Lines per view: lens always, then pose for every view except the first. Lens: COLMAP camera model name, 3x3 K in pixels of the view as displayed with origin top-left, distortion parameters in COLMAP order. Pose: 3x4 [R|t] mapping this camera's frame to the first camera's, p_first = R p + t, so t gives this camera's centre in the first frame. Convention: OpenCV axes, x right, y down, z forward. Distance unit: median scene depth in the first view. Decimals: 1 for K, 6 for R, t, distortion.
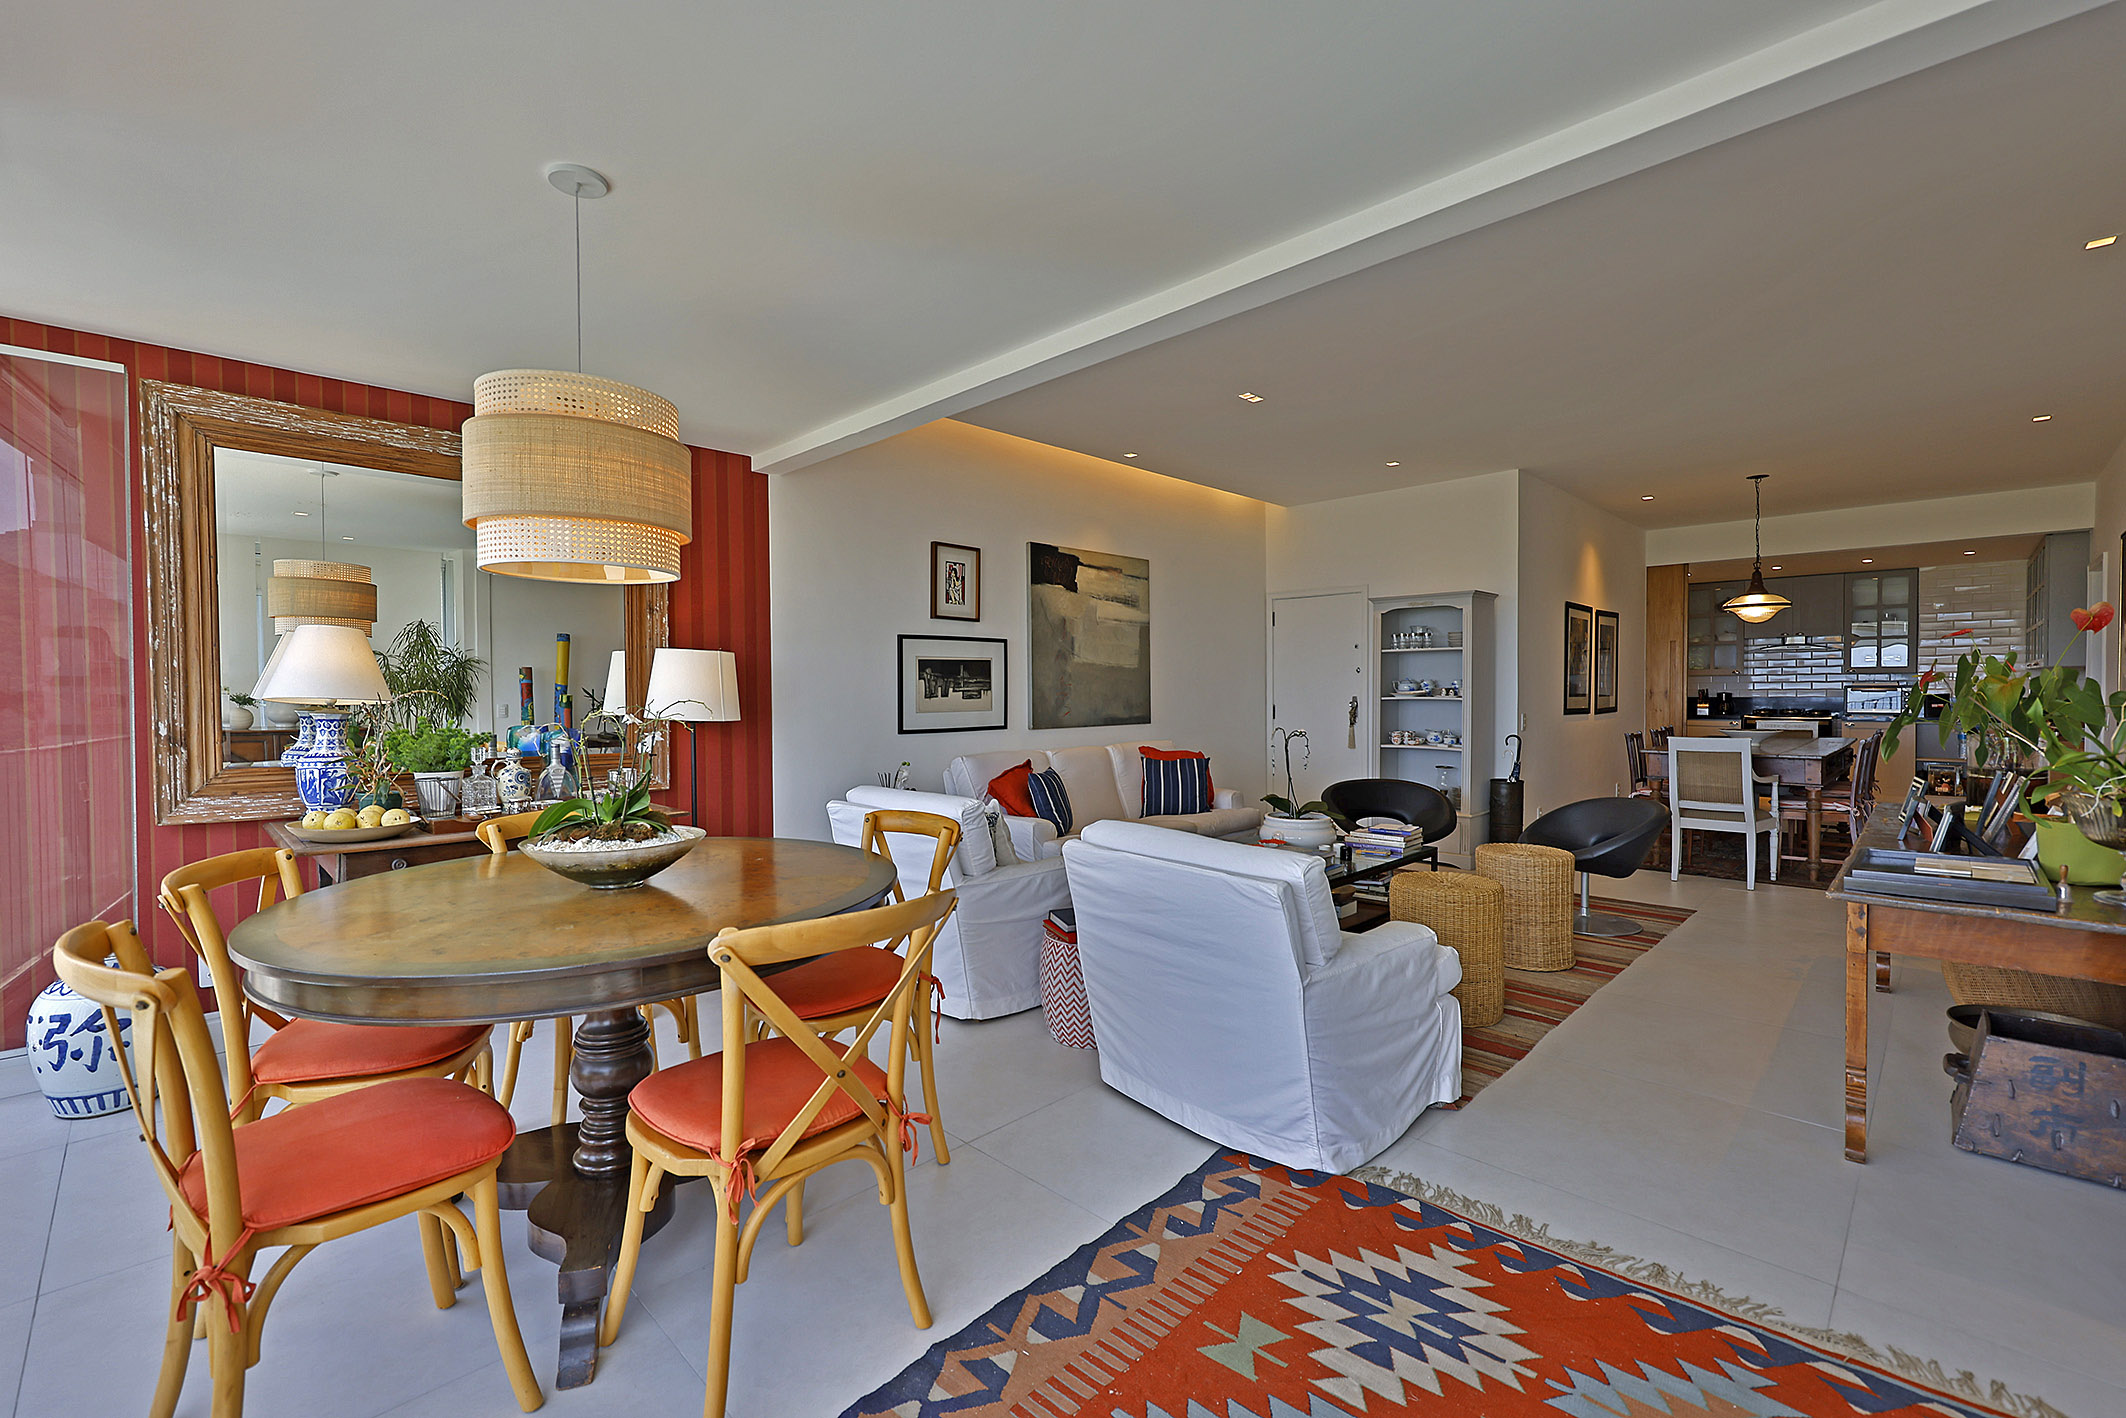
lens RADIAL K [[906.1, 0, 1055.1], [0, 906.1, 711.3], [0, 0, 1]] dist [0.000563, -0.000139]
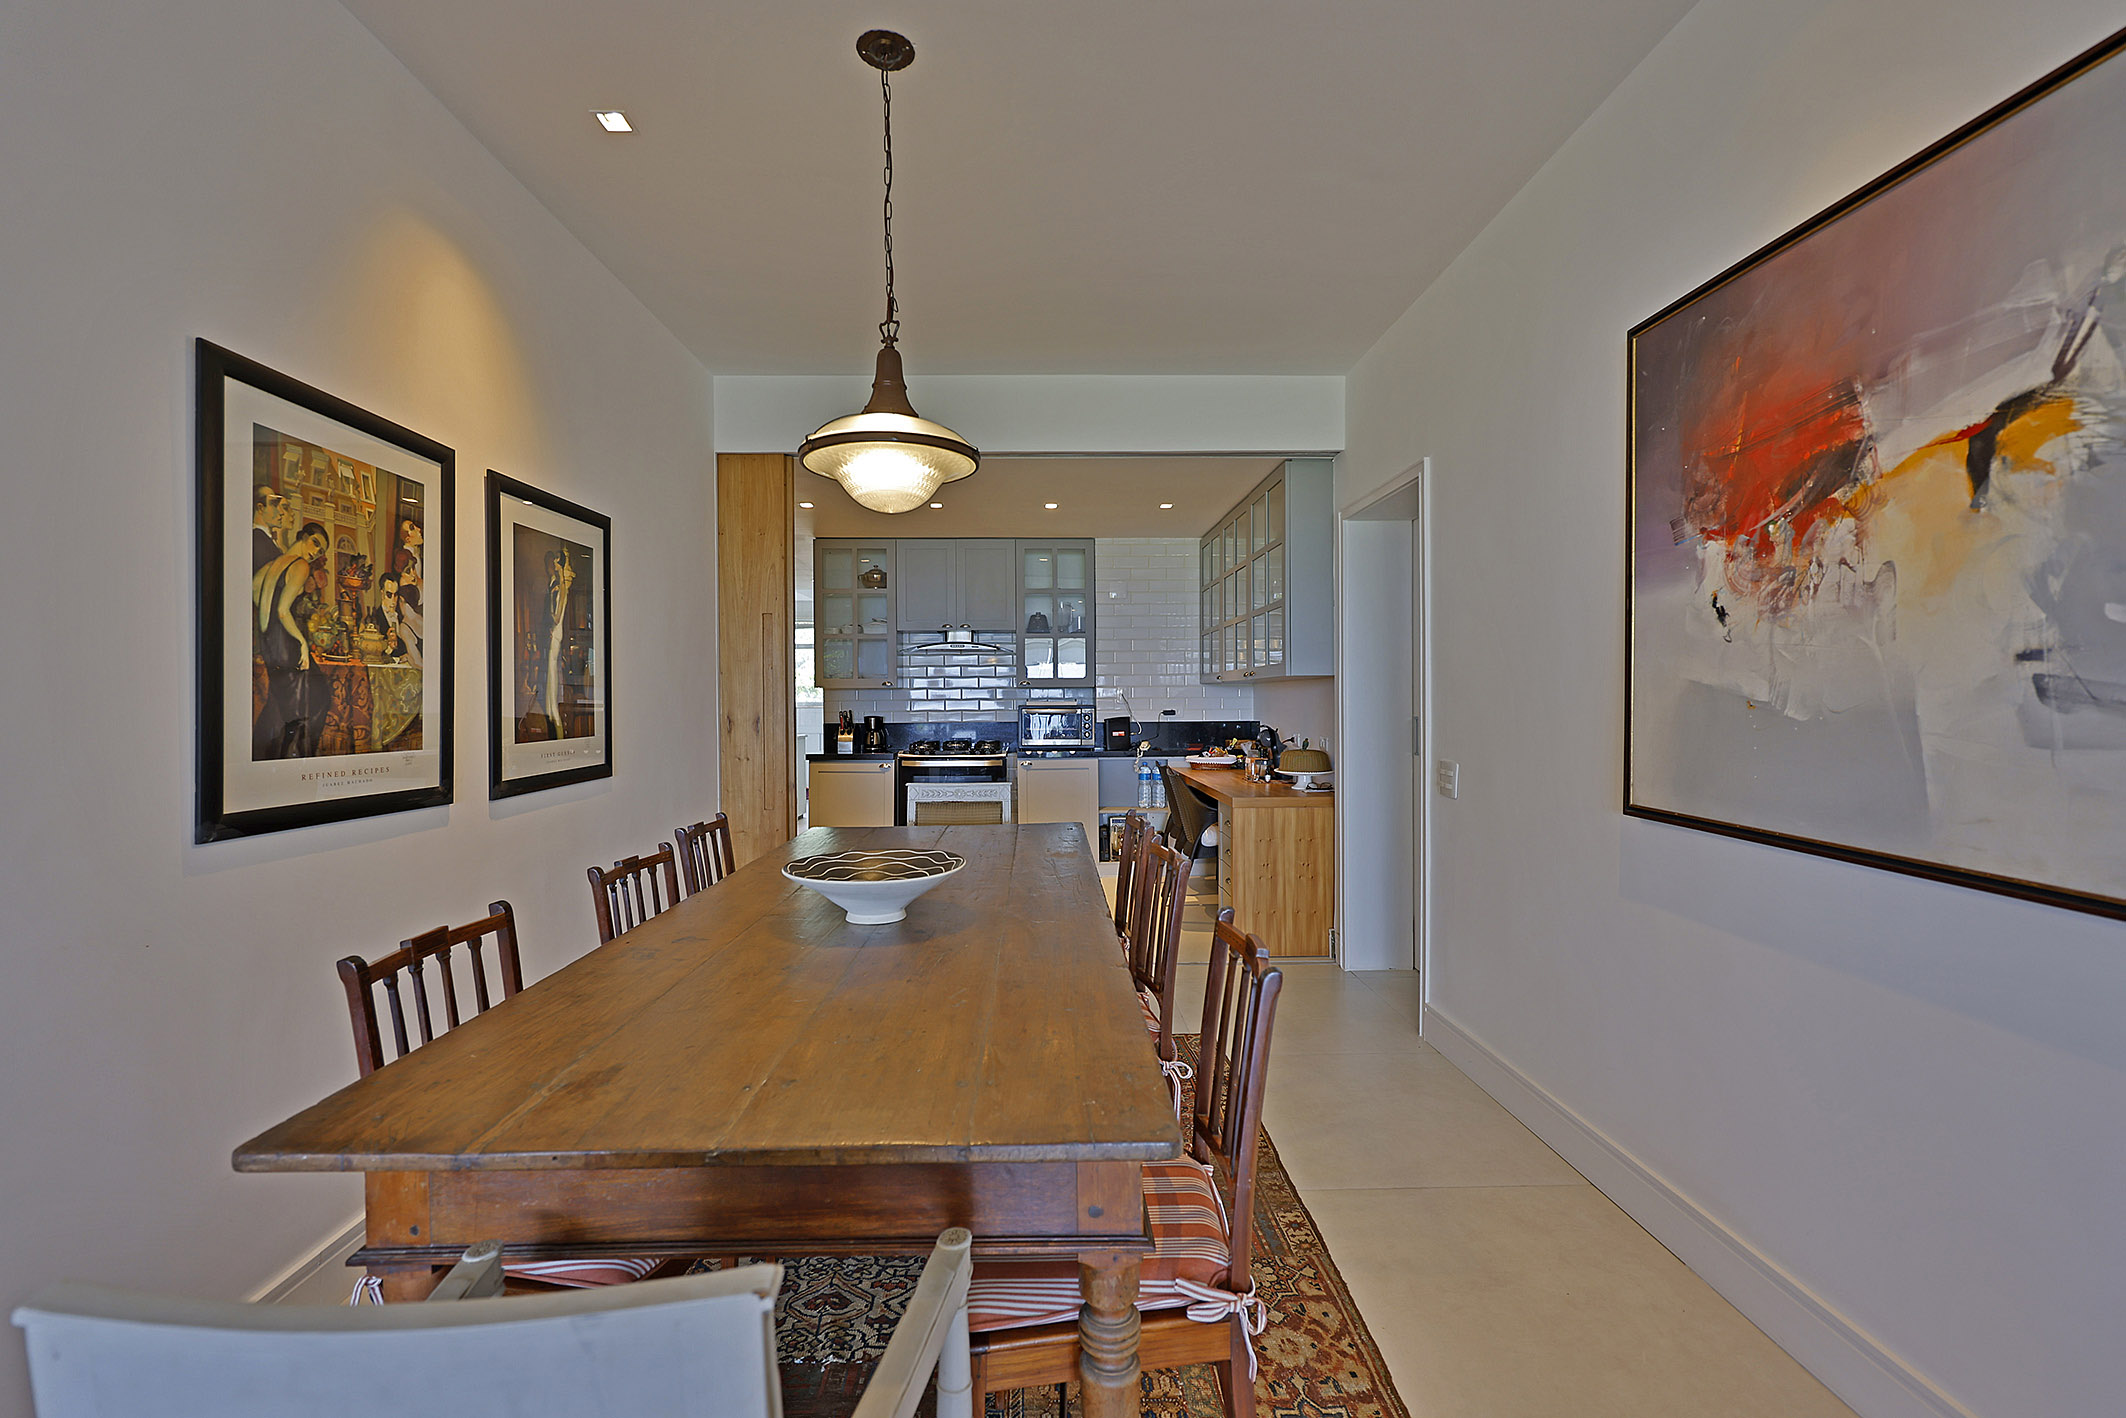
lens RADIAL K [[906.1, 0, 1056.6], [0, 906.1, 707.2], [0, 0, 1]] dist [0.000563, -0.000139]
pose [[0.693281, -0.002469, 0.720663, 0.635192], [0.018637, 0.999721, -0.014504, -0.026380], [-0.720426, 0.023486, 0.693134, 0.802995]]
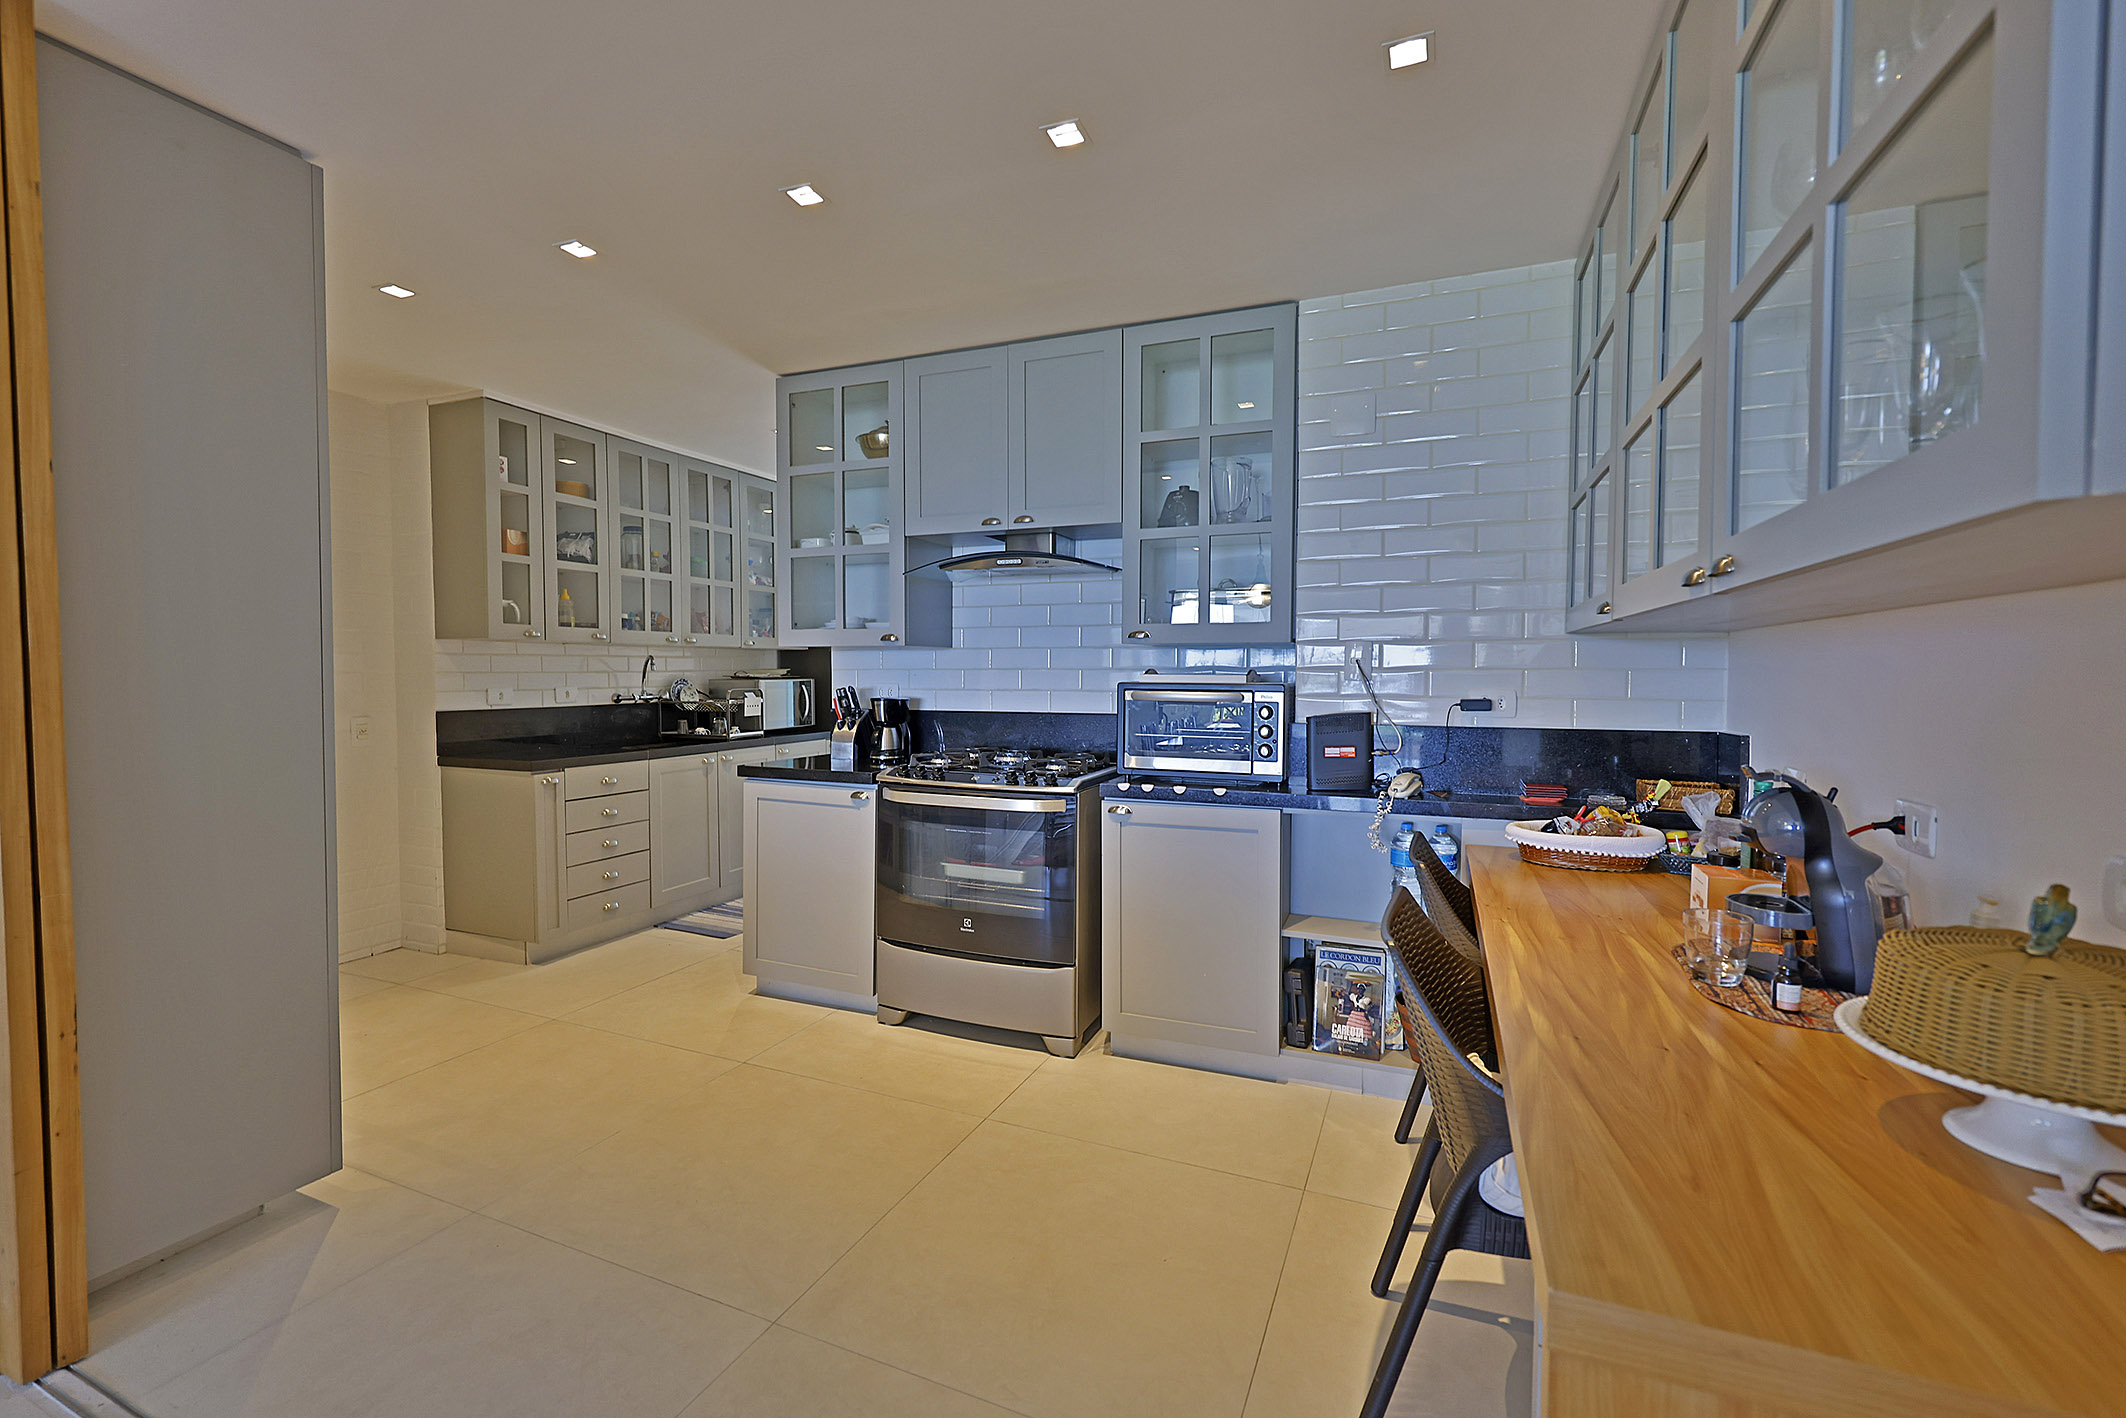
lens RADIAL K [[906.1, 0, 1053.4], [0, 906.1, 702.4], [0, 0, 1]] dist [0.000563, -0.000139]
pose [[0.929535, -0.005394, 0.368693, 1.143422], [0.001095, 0.999929, 0.011868, -0.039353], [-0.368731, -0.010628, 0.929475, 1.115677]]
